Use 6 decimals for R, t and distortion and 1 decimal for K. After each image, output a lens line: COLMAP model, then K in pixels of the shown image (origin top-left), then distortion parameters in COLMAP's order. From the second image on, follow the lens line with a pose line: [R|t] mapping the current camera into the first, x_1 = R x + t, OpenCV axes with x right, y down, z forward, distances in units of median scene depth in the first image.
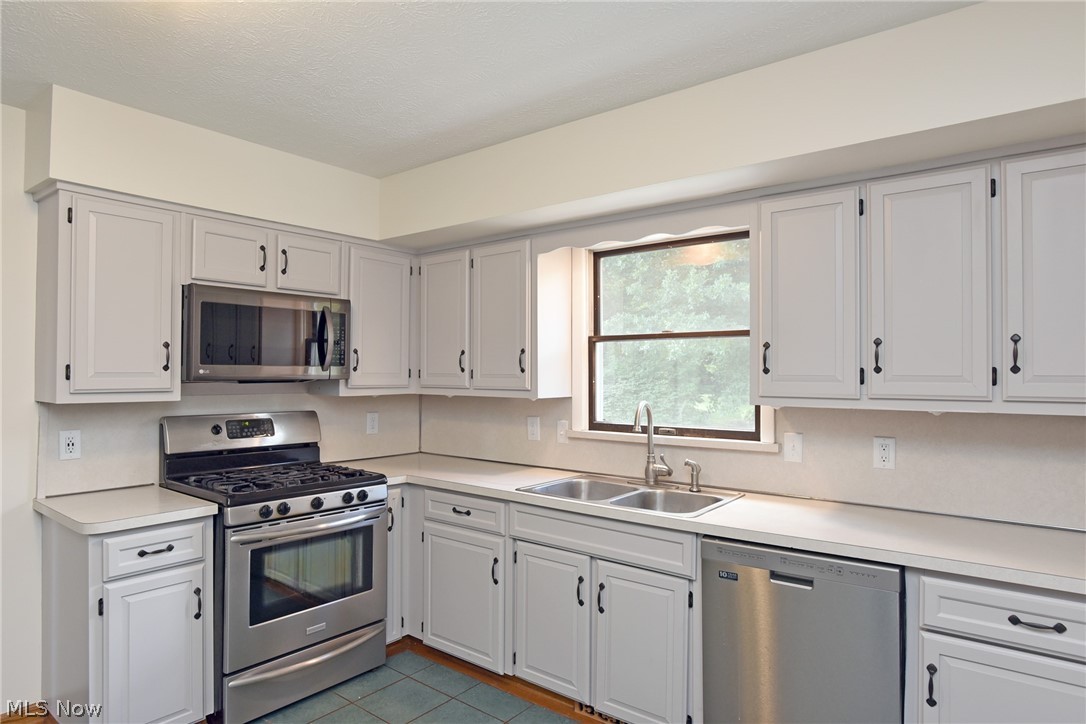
lens RADIAL K [[642.0, 0, 543.0], [0, 642.0, 362.0], [0, 0, 1]] dist [-0.002707, 0.000082]
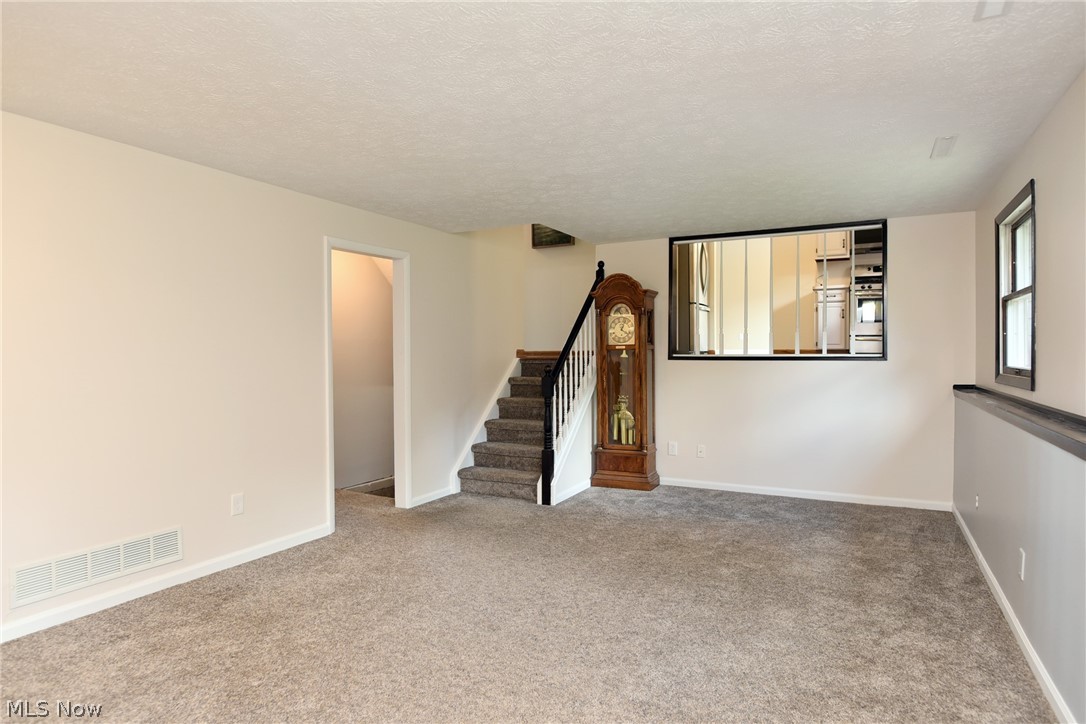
lens RADIAL K [[642.0, 0, 543.0], [0, 642.0, 362.0], [0, 0, 1]] dist [-0.002707, 0.000082]
pose [[0.200968, 0.005095, -0.979584, 2.281339], [0.017467, 0.999809, 0.008784, 0.536886], [0.979442, -0.018875, 0.200841, -1.139429]]
